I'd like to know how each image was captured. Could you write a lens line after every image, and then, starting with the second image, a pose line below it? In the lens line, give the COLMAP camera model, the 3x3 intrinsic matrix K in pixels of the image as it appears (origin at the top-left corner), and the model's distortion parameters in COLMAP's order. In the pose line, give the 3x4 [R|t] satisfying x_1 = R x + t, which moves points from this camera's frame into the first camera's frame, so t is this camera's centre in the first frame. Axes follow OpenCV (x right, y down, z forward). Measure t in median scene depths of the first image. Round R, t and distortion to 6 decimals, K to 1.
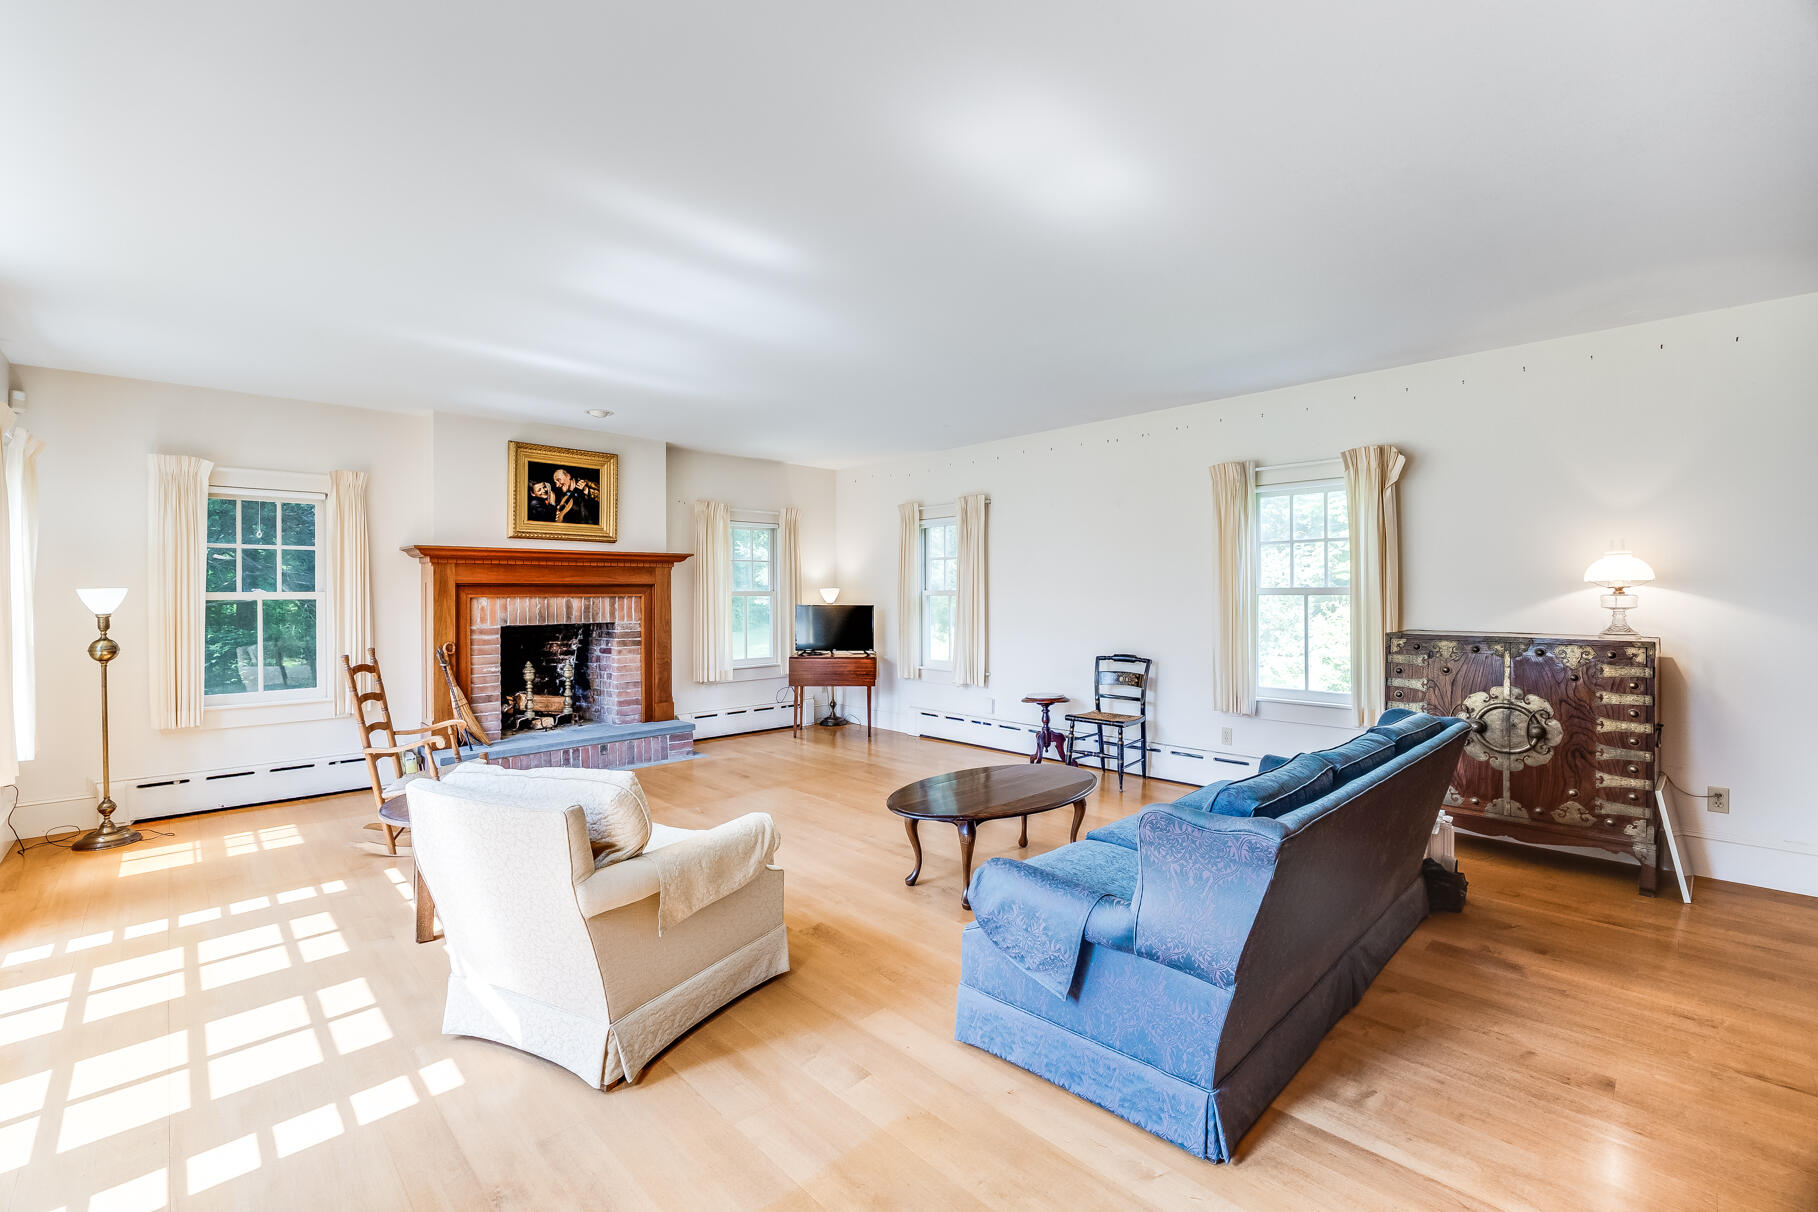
lens RADIAL K [[795.2, 0, 909.4], [0, 795.2, 597.1], [0, 0, 1]] dist [-0.007784, 0.000161]
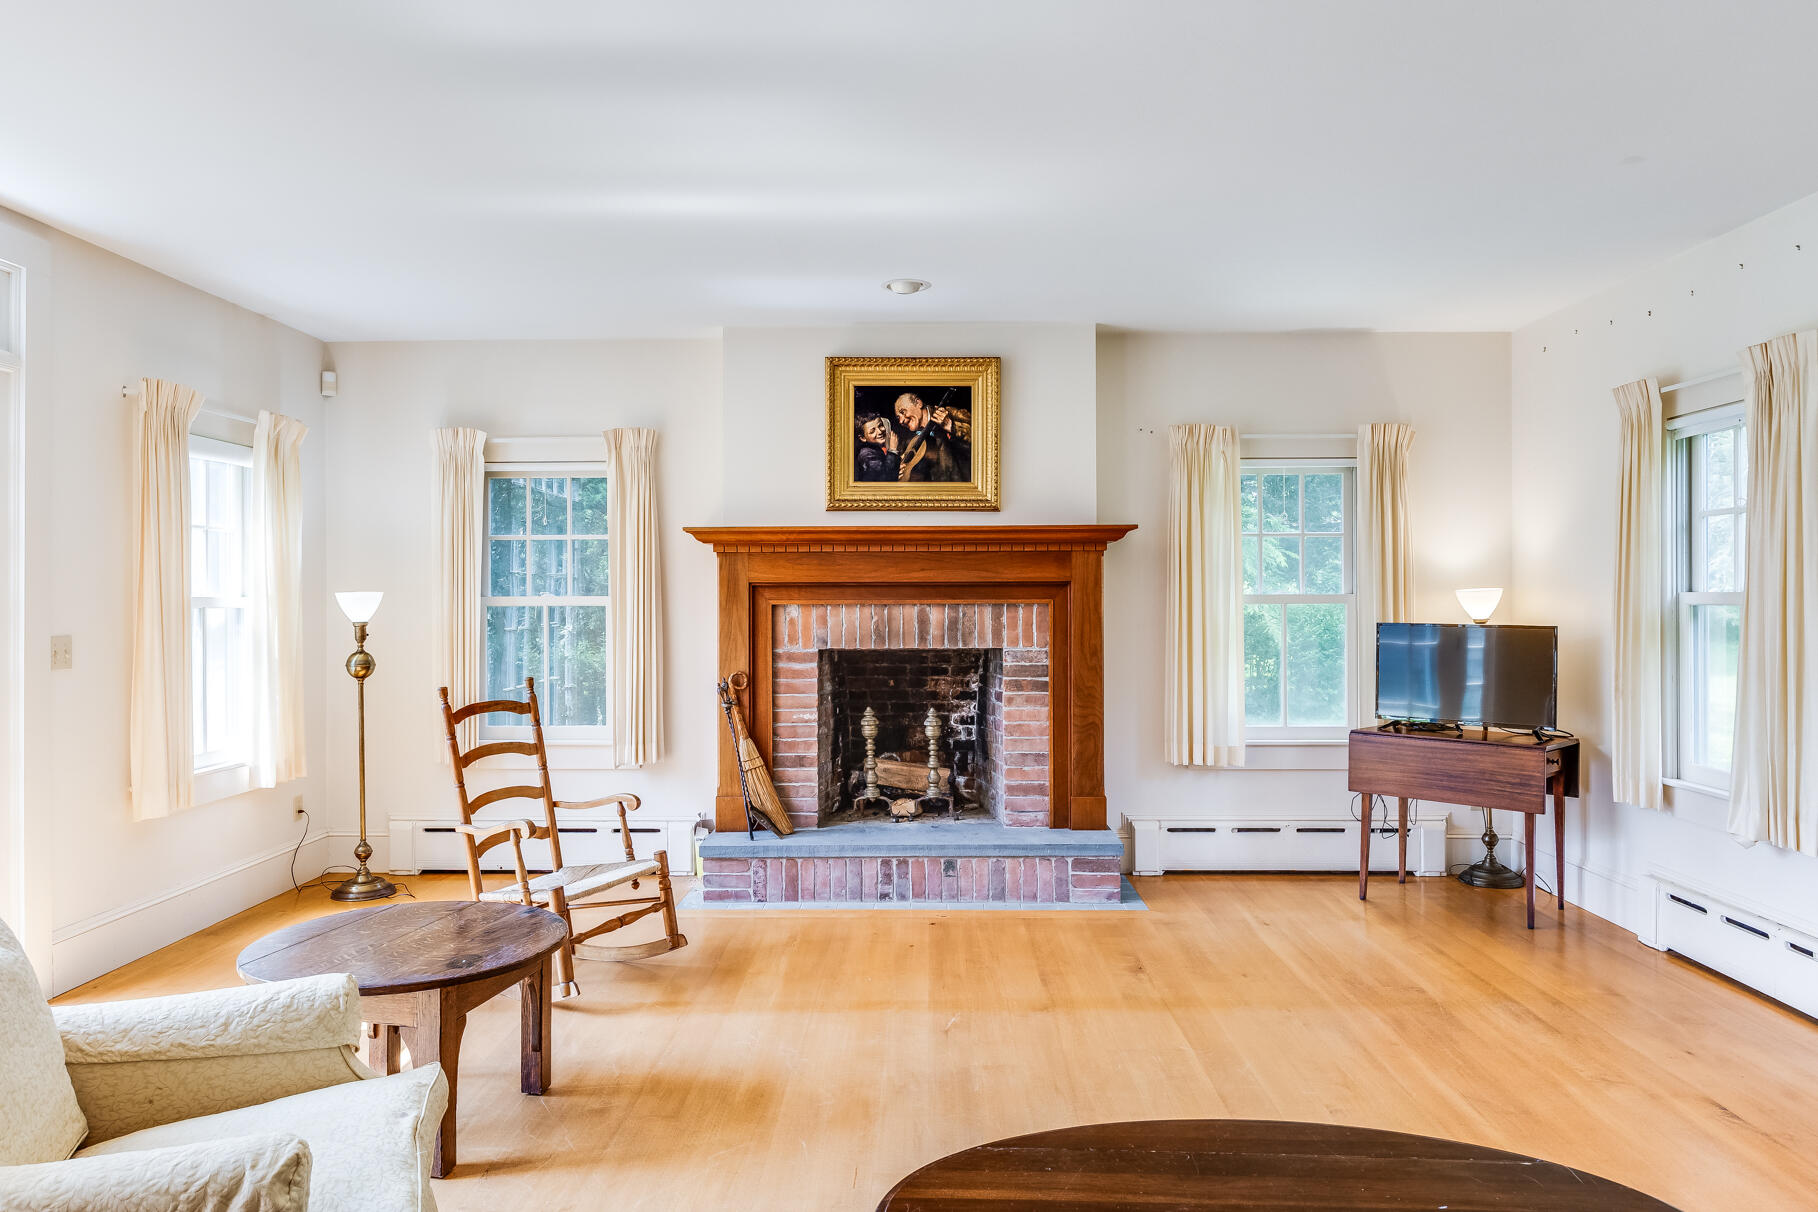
lens RADIAL K [[1205.6, 0, 910.9], [0, 1205.6, 598.9], [0, 0, 1]] dist [0.002950, 0.004339]
pose [[0.704116, 0.003456, -0.710077, 0.216403], [-0.004507, 0.999990, 0.000398, -0.004631], [0.710071, 0.002920, 0.704124, 0.352540]]
